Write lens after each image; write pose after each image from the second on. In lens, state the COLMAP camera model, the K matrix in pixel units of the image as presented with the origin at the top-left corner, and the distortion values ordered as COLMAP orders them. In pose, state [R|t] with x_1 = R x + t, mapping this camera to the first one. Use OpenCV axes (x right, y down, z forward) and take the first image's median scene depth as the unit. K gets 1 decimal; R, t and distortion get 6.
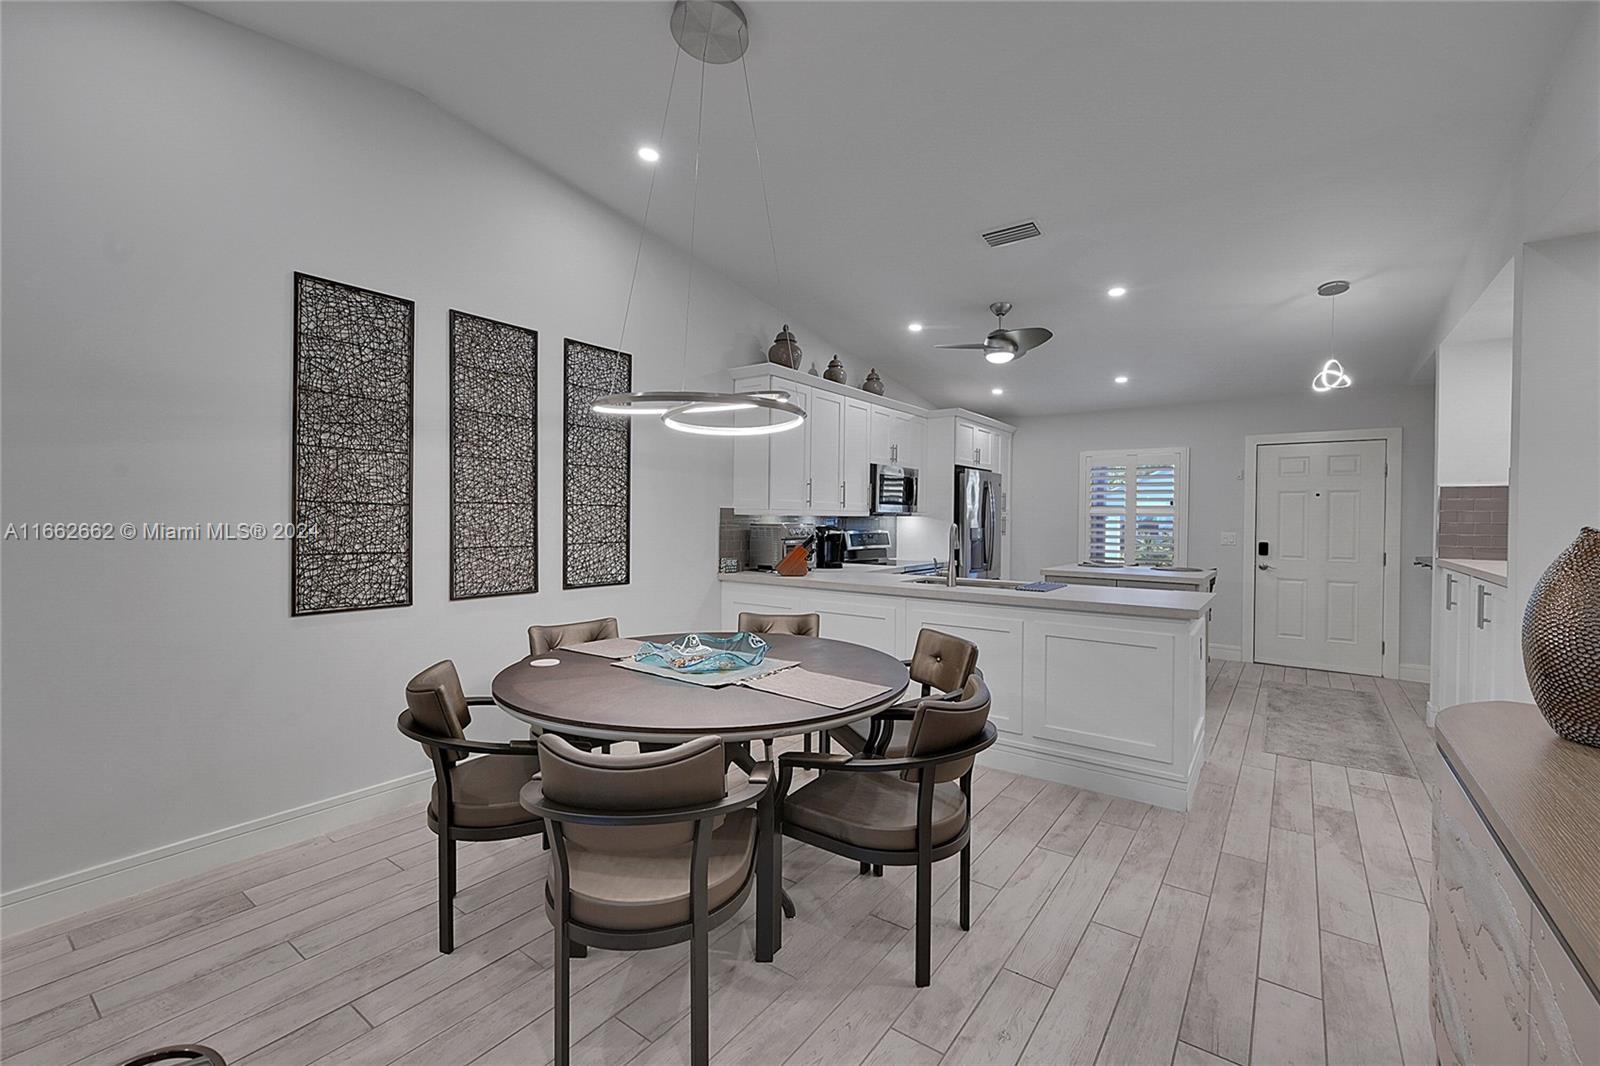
lens RADIAL K [[651.9, 0, 815.5], [0, 651.9, 529.1], [0, 0, 1]] dist [-0.001145, 0.000274]
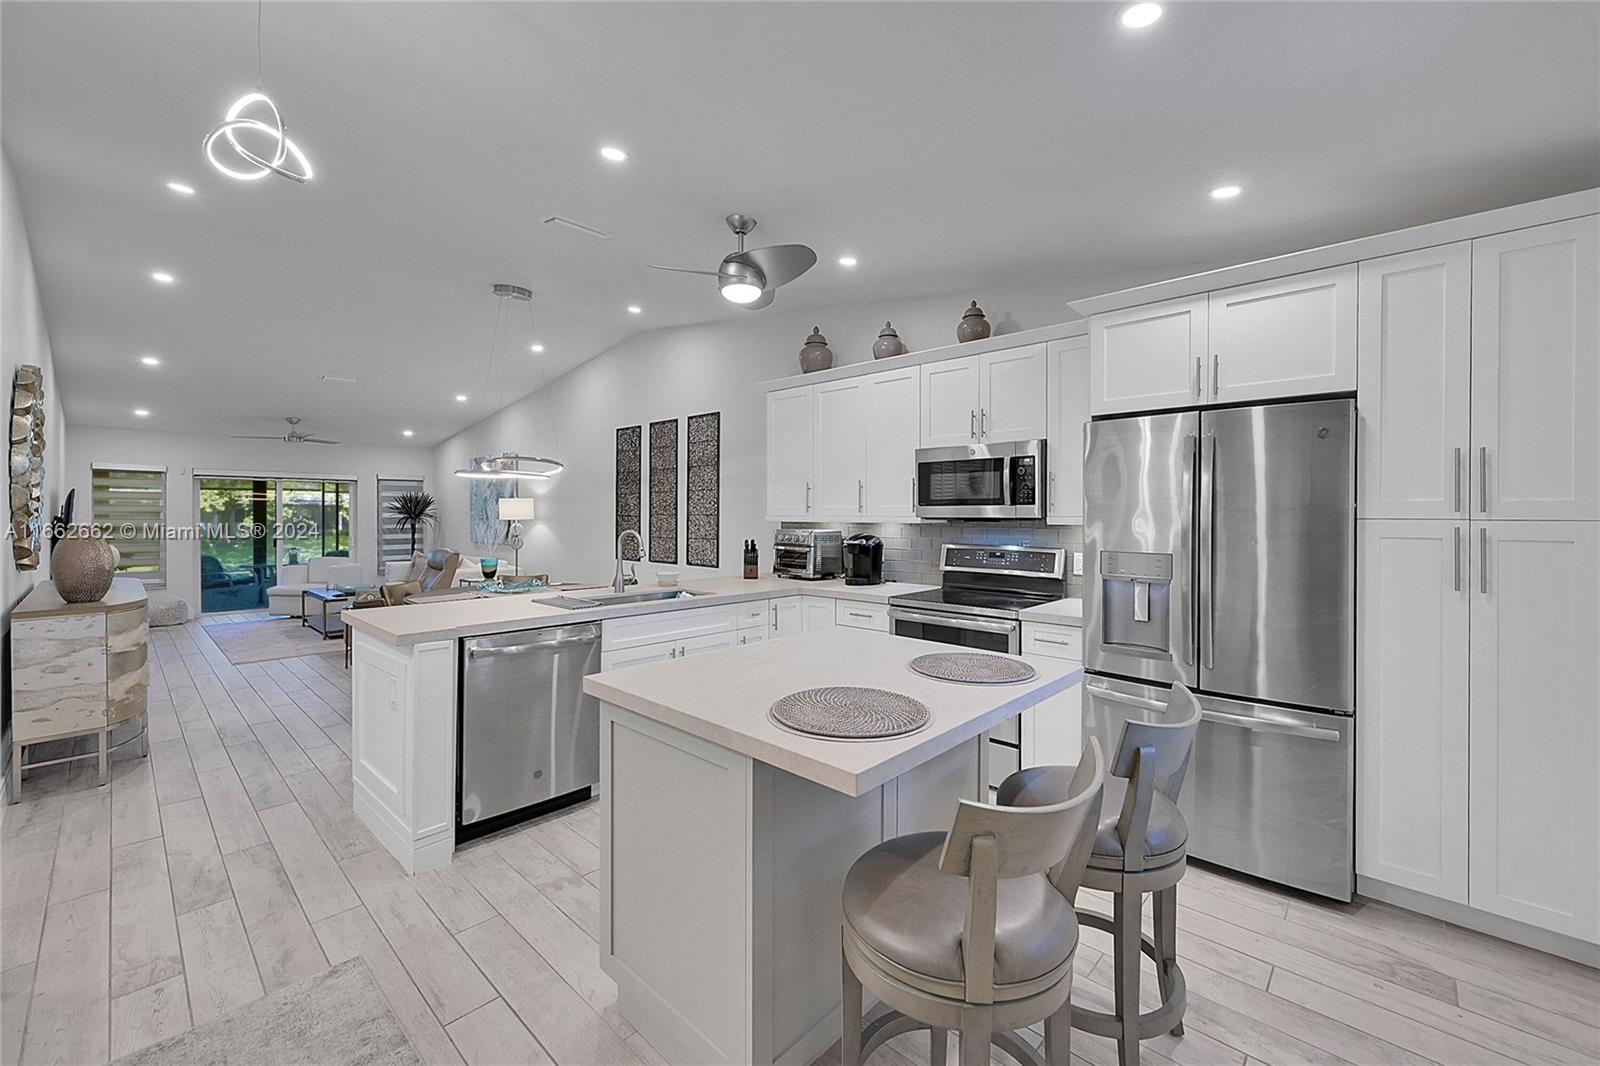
lens RADIAL K [[634.2, 0, 799.8], [0, 634.2, 515.6], [0, 0, 1]] dist [0.001366, 0.000544]
pose [[-0.106273, -0.008047, -0.994304, 0.976077], [-0.023182, 0.999715, -0.005613, -0.026490], [0.994067, 0.022454, -0.106429, 1.172920]]
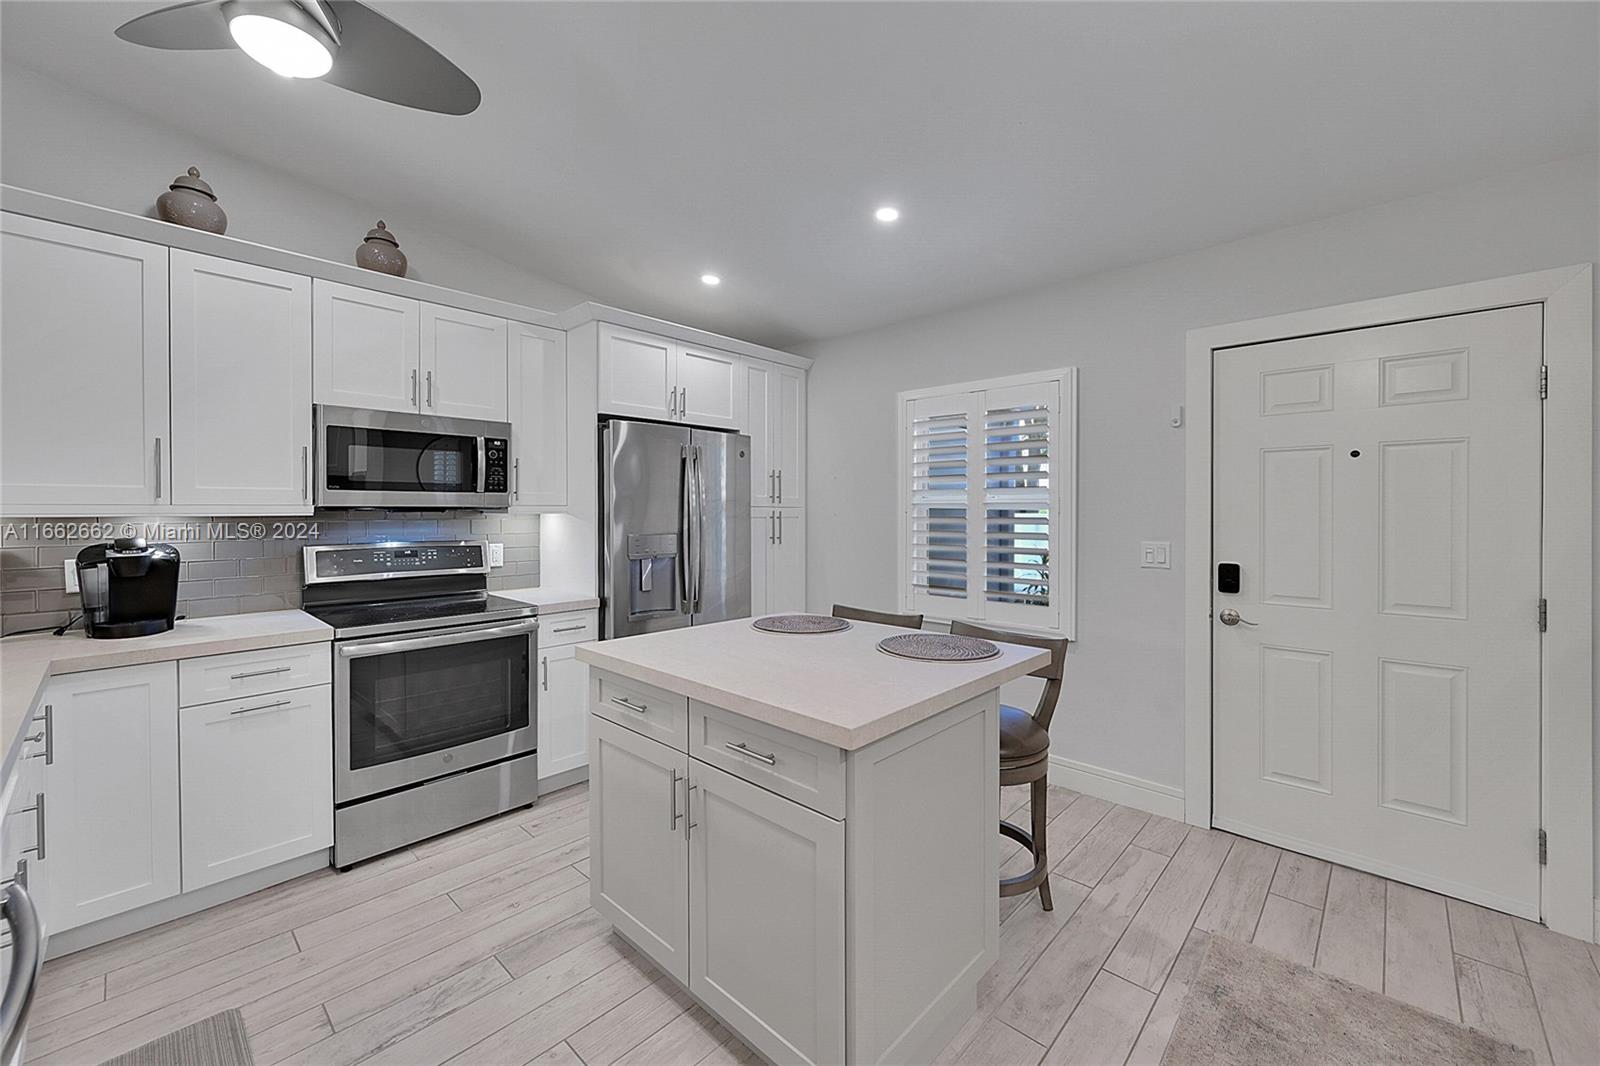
lens RADIAL K [[634.2, 0, 797.8], [0, 634.2, 518.6], [0, 0, 1]] dist [0.001366, 0.000544]
pose [[0.993175, -0.008878, -0.116299, 0.604405], [0.008063, 0.999940, -0.007480, -0.013853], [0.116358, 0.006491, 0.993186, 0.723794]]
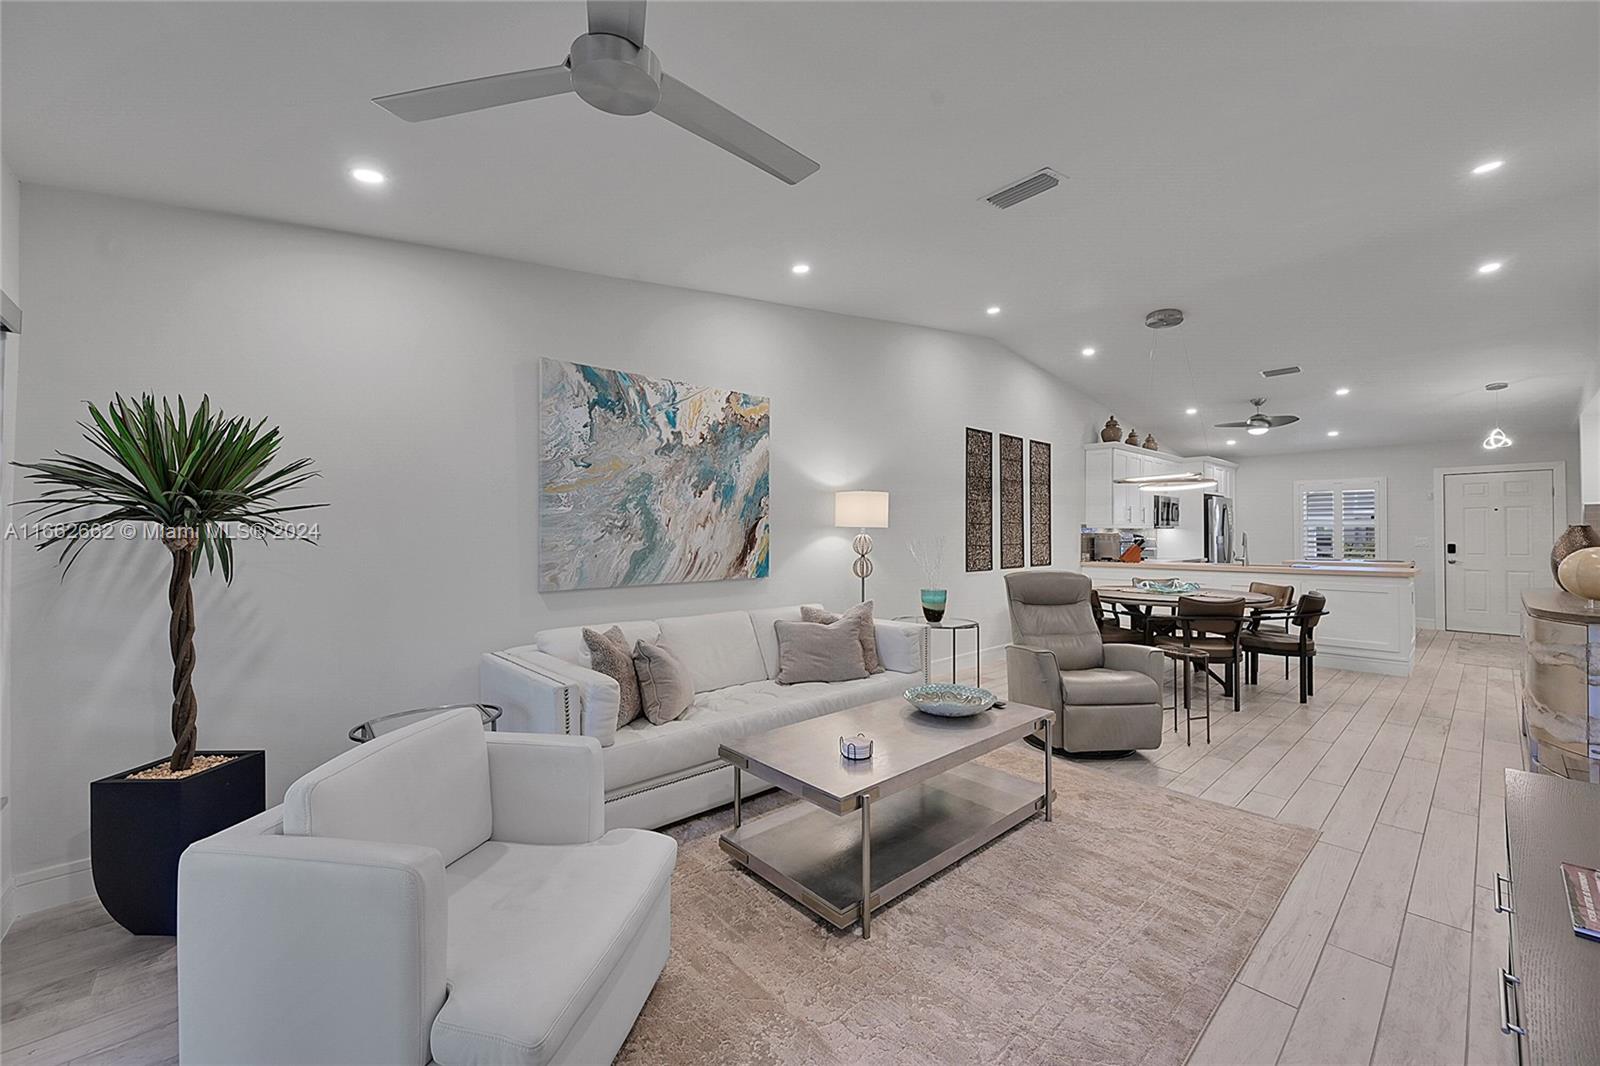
lens RADIAL K [[634.2, 0, 796.2], [0, 634.2, 530.5], [0, 0, 1]] dist [0.001366, 0.000544]
pose [[0.980660, -0.013195, -0.195272, -0.560799], [0.007884, 0.999578, -0.027953, 0.025197], [0.195559, 0.025873, 0.980351, -0.808676]]
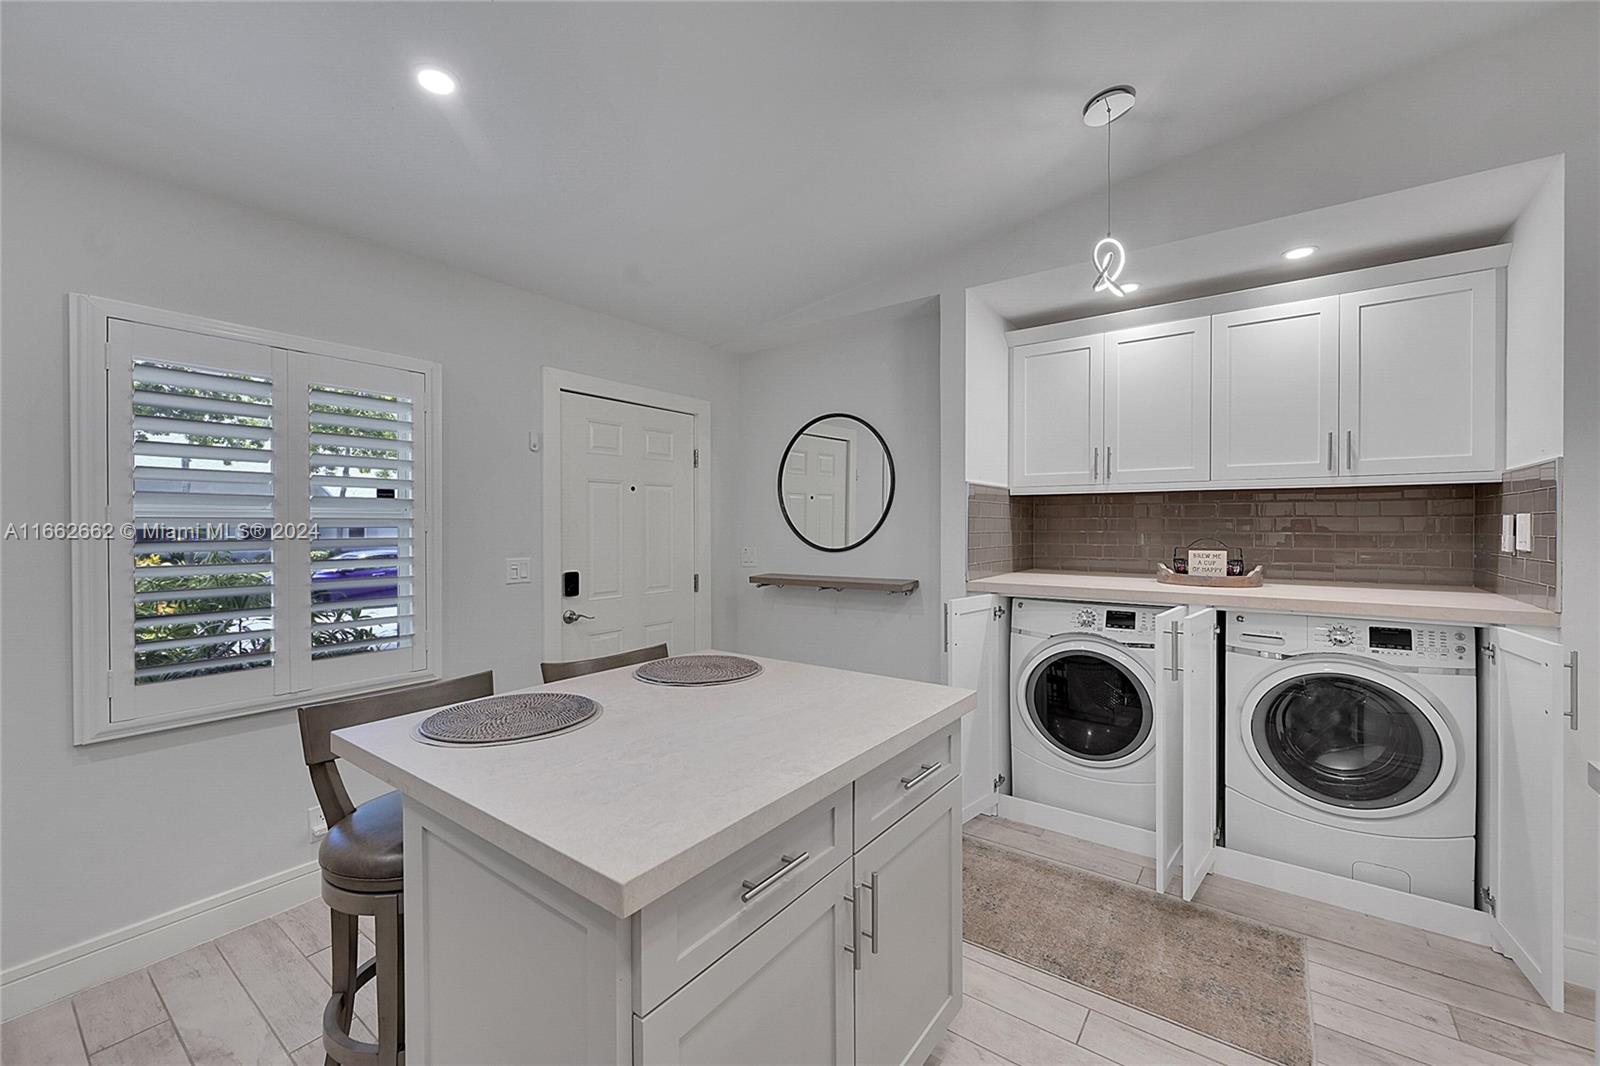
lens RADIAL K [[634.2, 0, 800.8], [0, 634.2, 531.9], [0, 0, 1]] dist [0.001366, 0.000544]
pose [[0.007587, -0.023239, 0.999701, 0.225865], [0.021509, 0.999502, 0.023071, -0.028676], [-0.999740, 0.021327, 0.008083, 1.096370]]
